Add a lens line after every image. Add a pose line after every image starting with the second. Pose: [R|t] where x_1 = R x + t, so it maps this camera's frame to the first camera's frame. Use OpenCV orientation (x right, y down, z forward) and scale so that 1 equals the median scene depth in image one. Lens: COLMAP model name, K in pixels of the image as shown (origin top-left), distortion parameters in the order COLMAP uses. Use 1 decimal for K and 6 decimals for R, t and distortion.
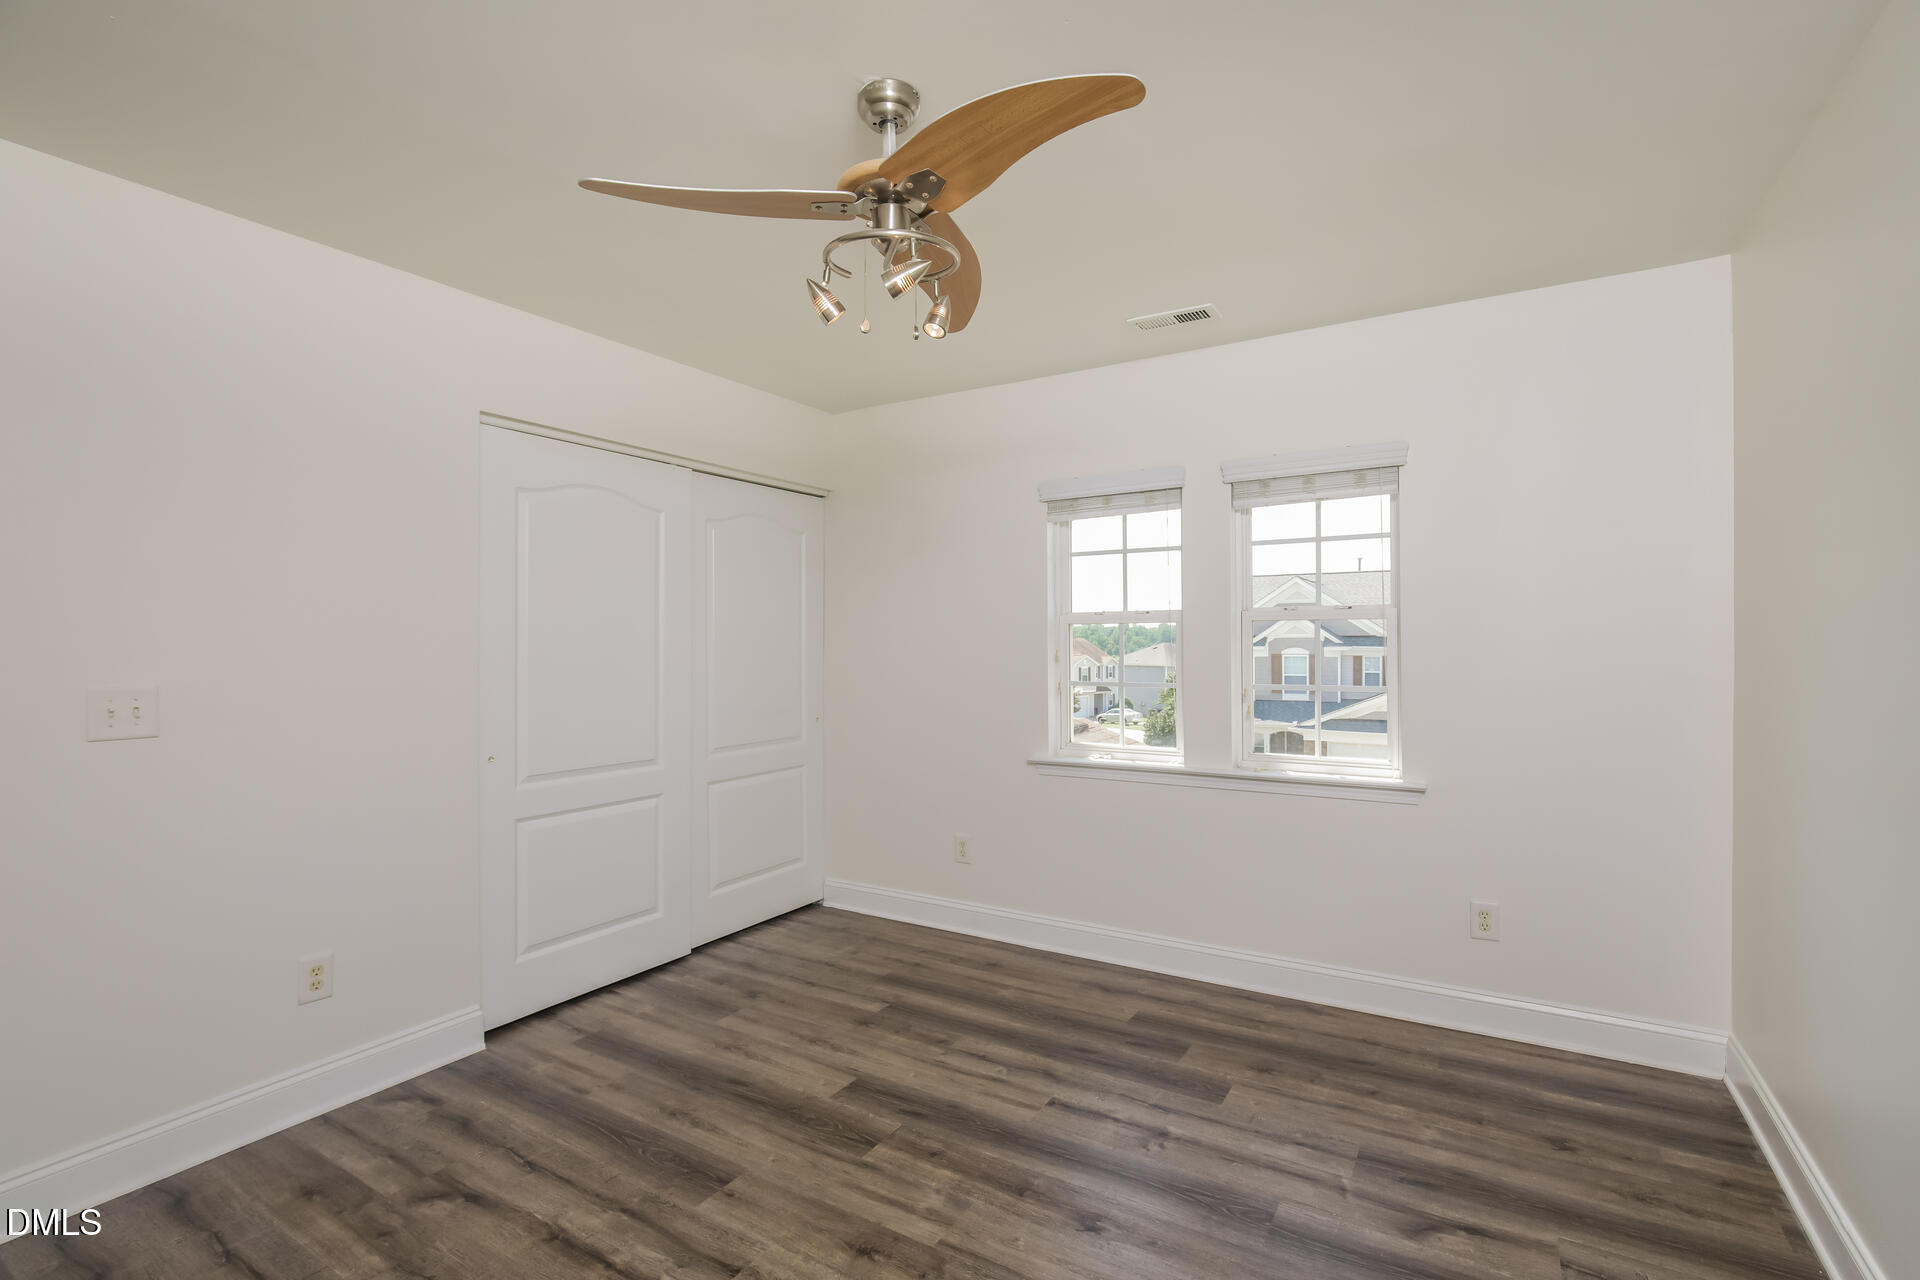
lens RADIAL K [[875.7, 0, 959.8], [0, 875.7, 630.8], [0, 0, 1]] dist [-0.026273, 0.008053]
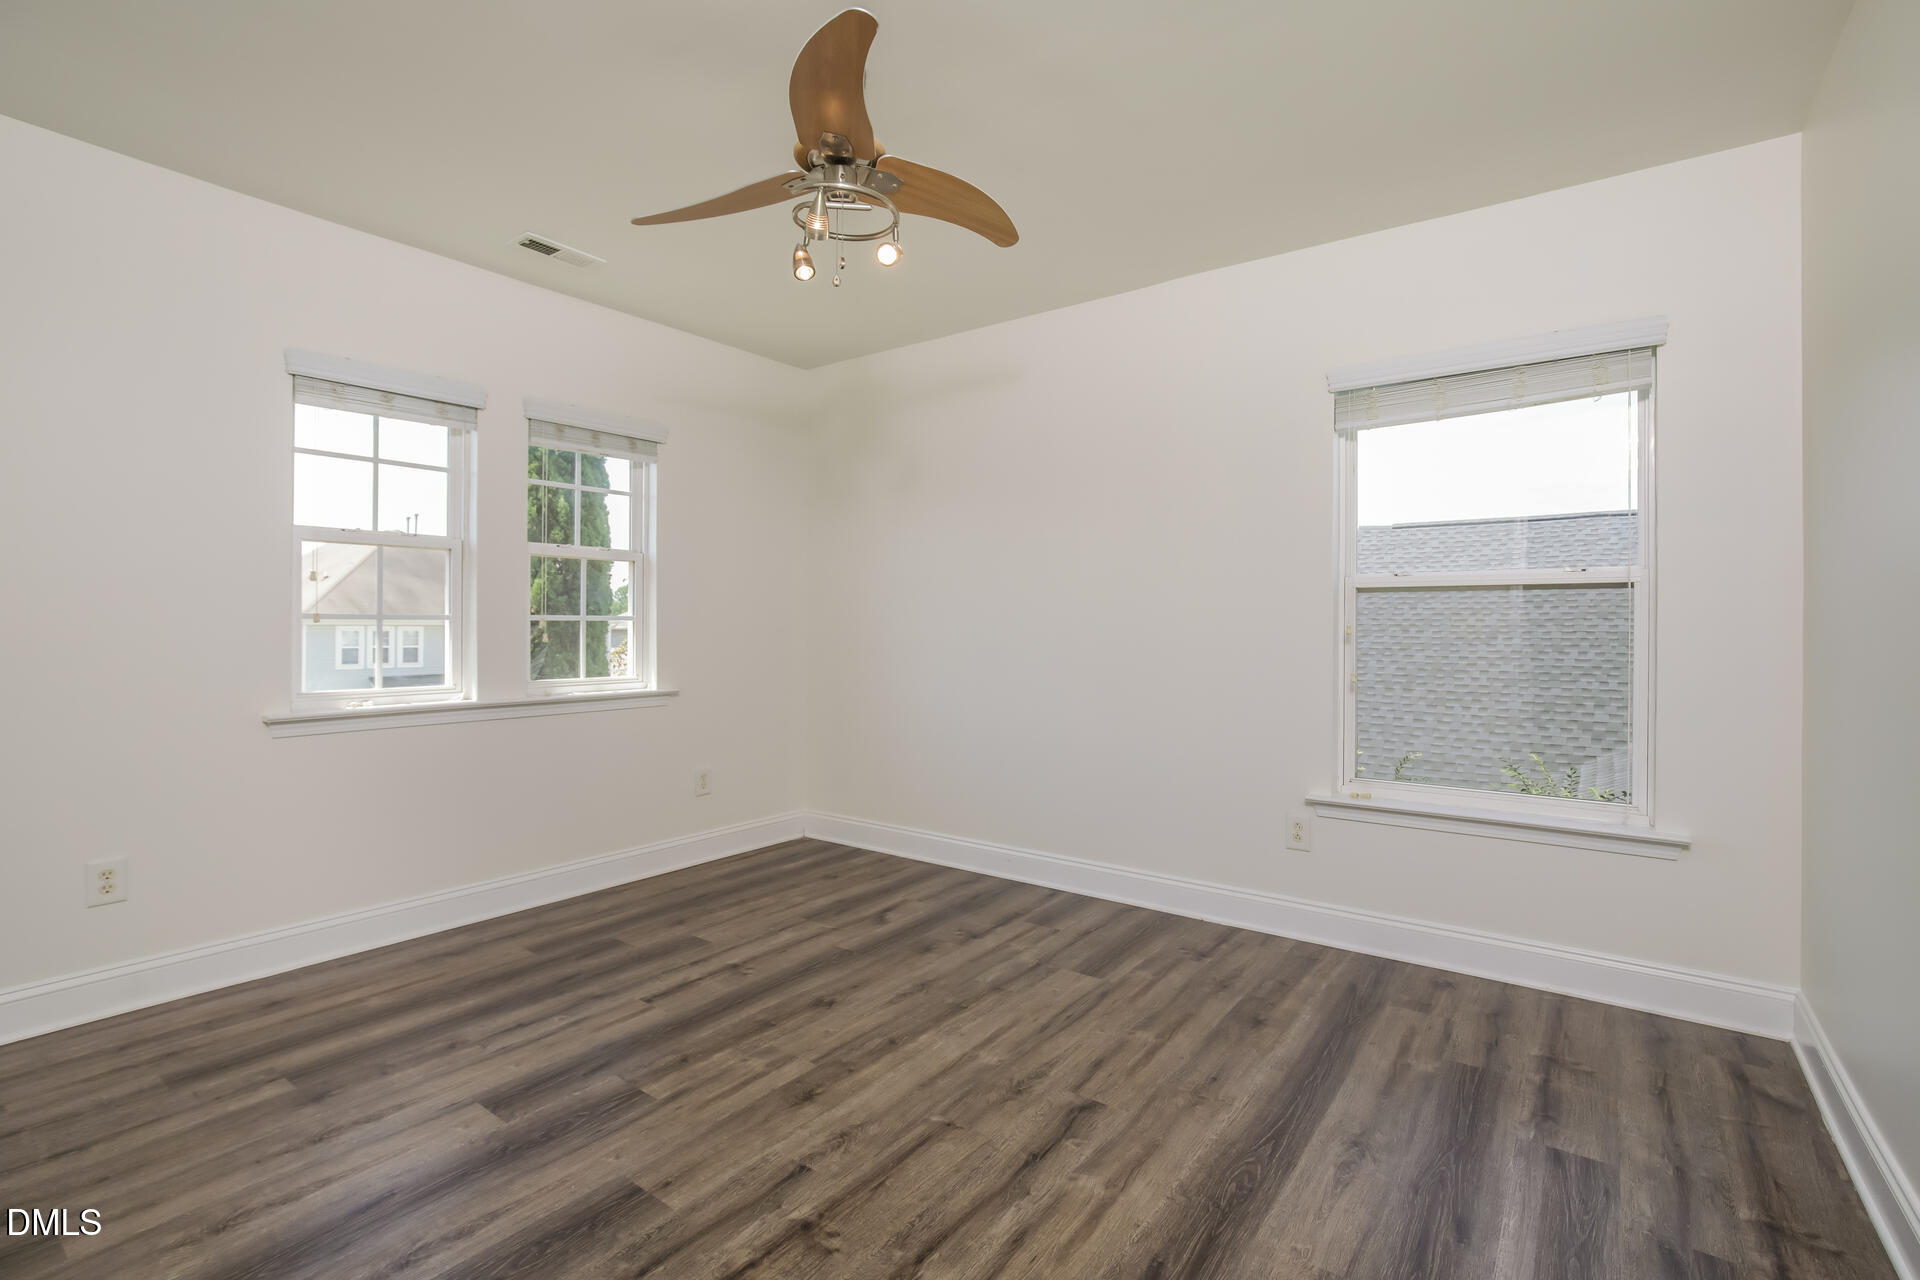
lens RADIAL K [[875.7, 0, 959.8], [0, 875.7, 630.8], [0, 0, 1]] dist [-0.026273, 0.008053]
pose [[0.081302, 0.001671, 0.996688, -0.818480], [-0.014197, 0.999899, -0.000518, 0.090363], [-0.996588, -0.014107, 0.081318, 0.505663]]
